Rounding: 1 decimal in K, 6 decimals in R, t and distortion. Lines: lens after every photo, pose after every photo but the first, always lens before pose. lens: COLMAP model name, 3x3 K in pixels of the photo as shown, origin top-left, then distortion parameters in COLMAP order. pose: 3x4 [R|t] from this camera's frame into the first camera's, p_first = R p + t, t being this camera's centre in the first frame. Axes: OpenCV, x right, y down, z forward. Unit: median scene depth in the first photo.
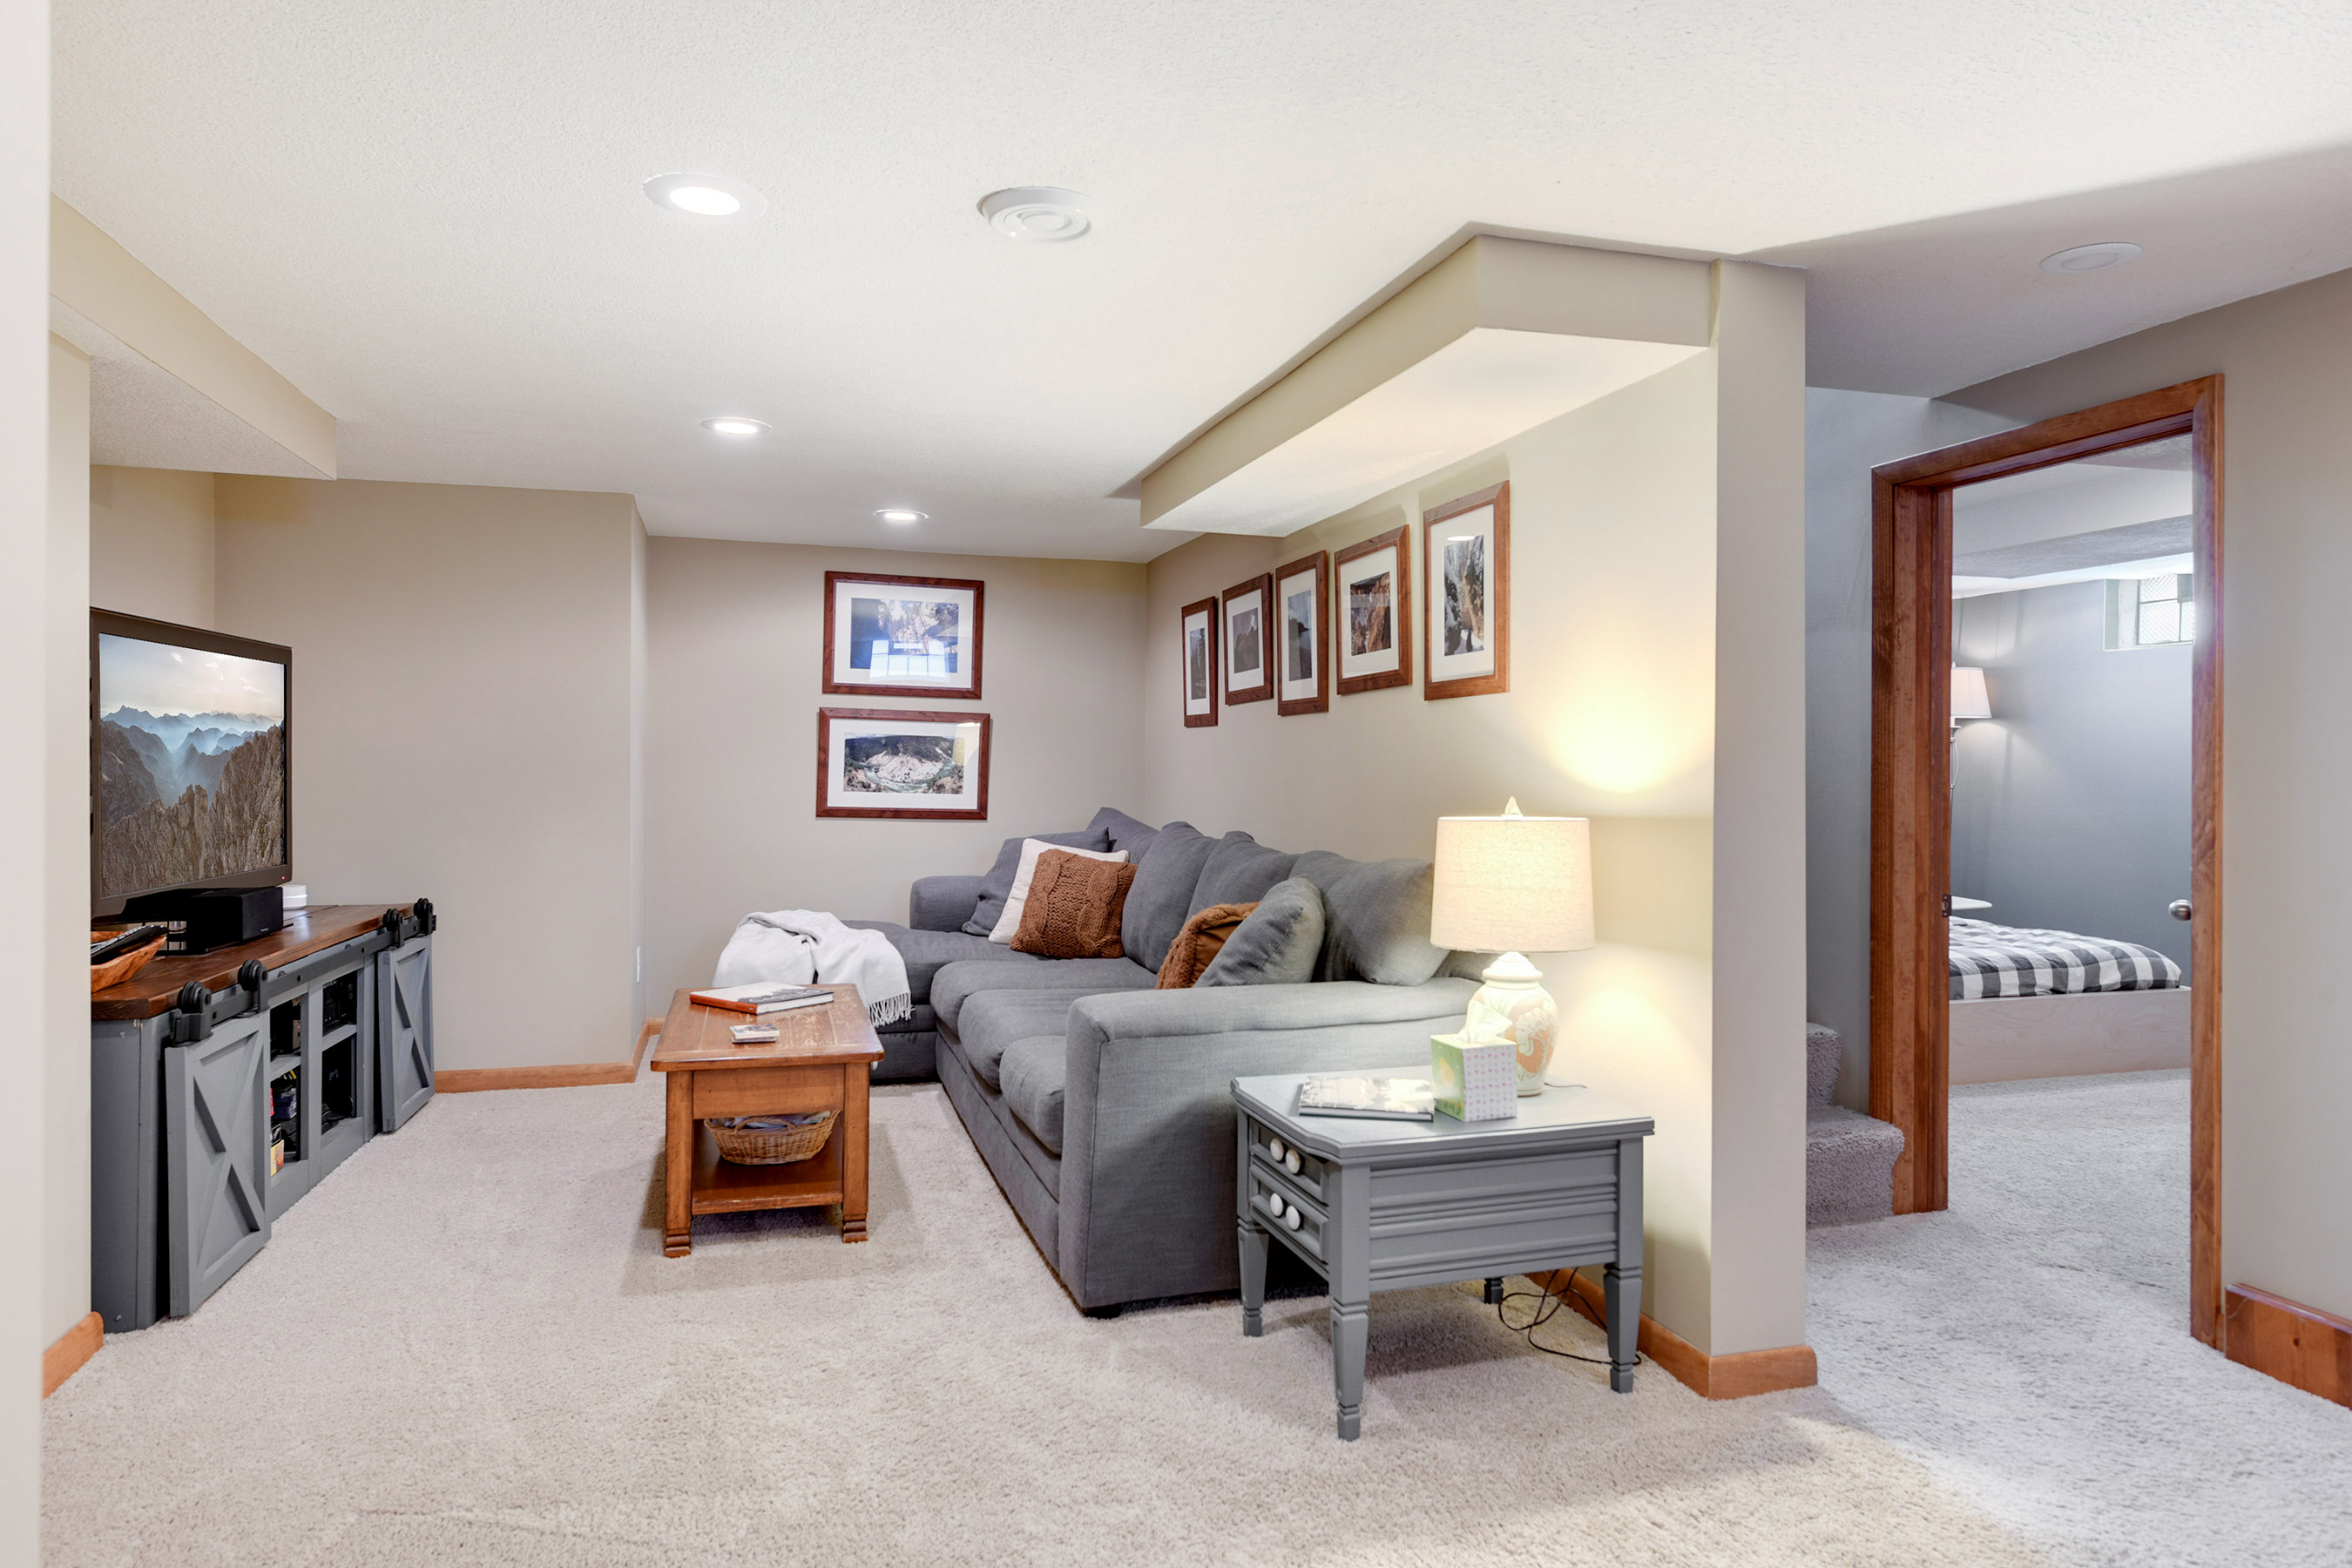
lens RADIAL K [[1409.4, 0, 1179.8], [0, 1409.4, 785.8], [0, 0, 1]] dist [-0.002998, -0.000816]
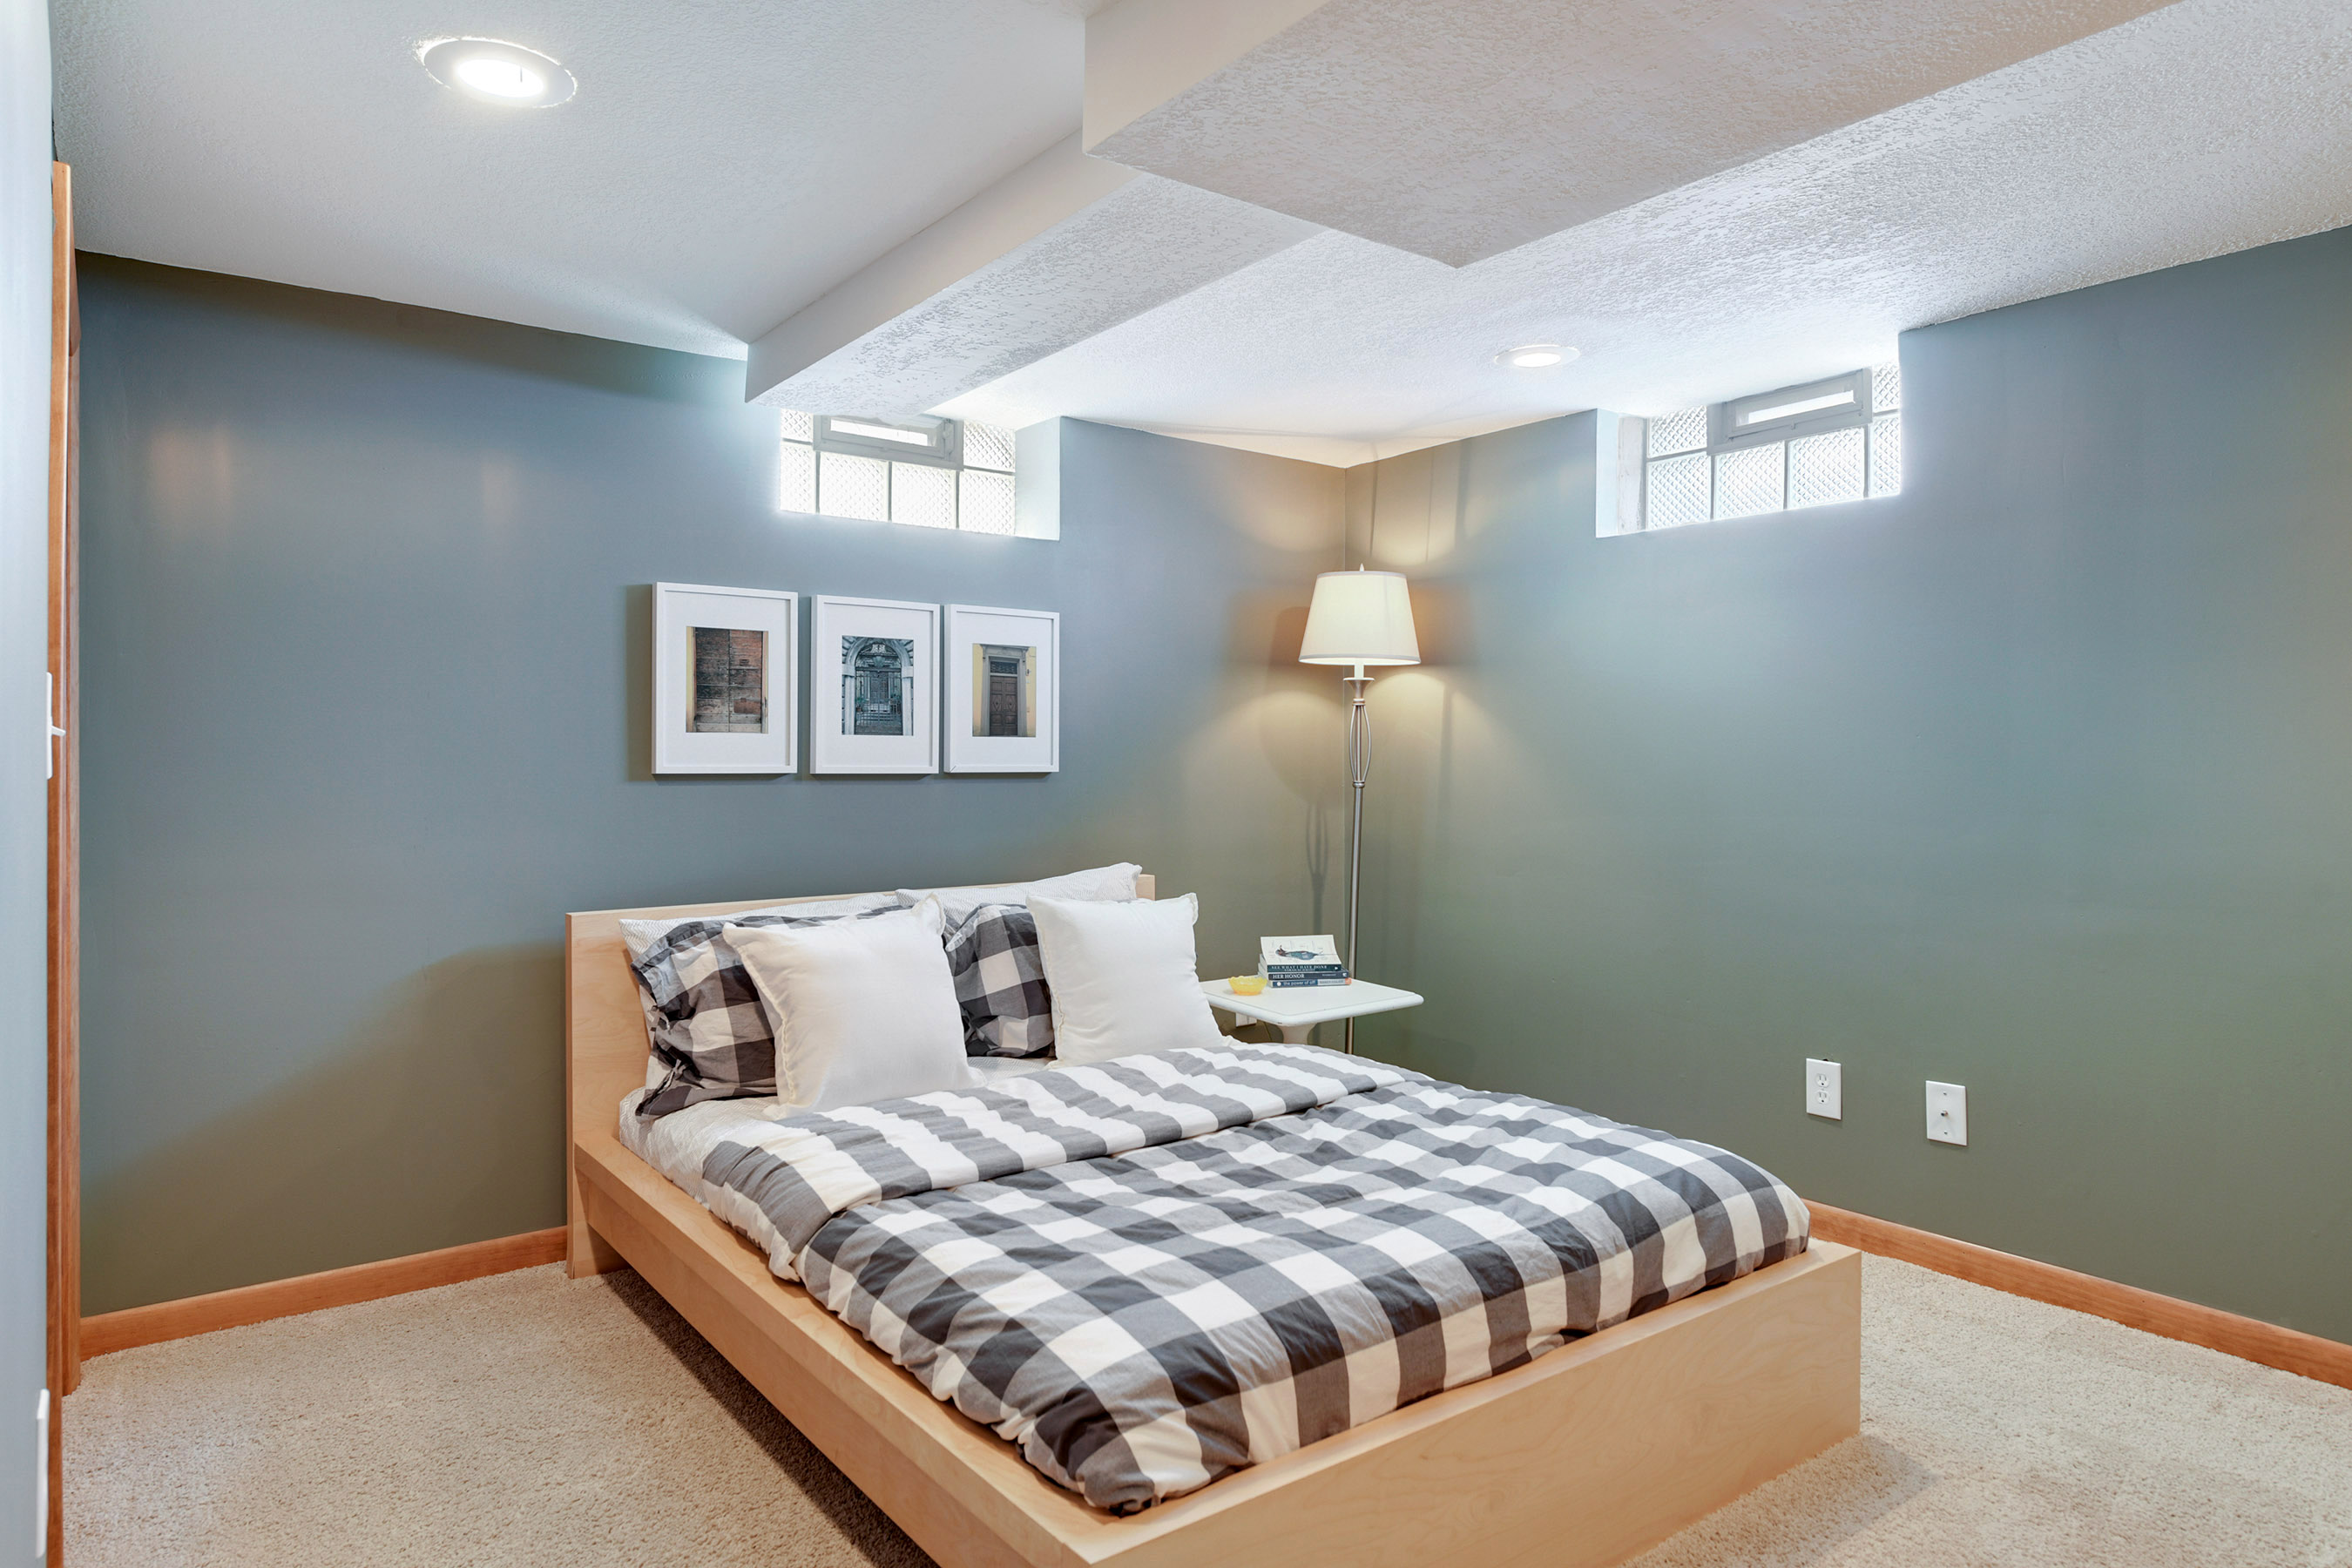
lens RADIAL K [[1422.8, 0, 1175.9], [0, 1422.8, 775.6], [0, 0, 1]] dist [0.002037, 0.000253]
pose [[0.940334, -0.012655, 0.340017, 0.387368], [0.013529, 0.999908, -0.000200, -0.005231], [-0.339984, 0.004789, 0.940419, 0.664846]]
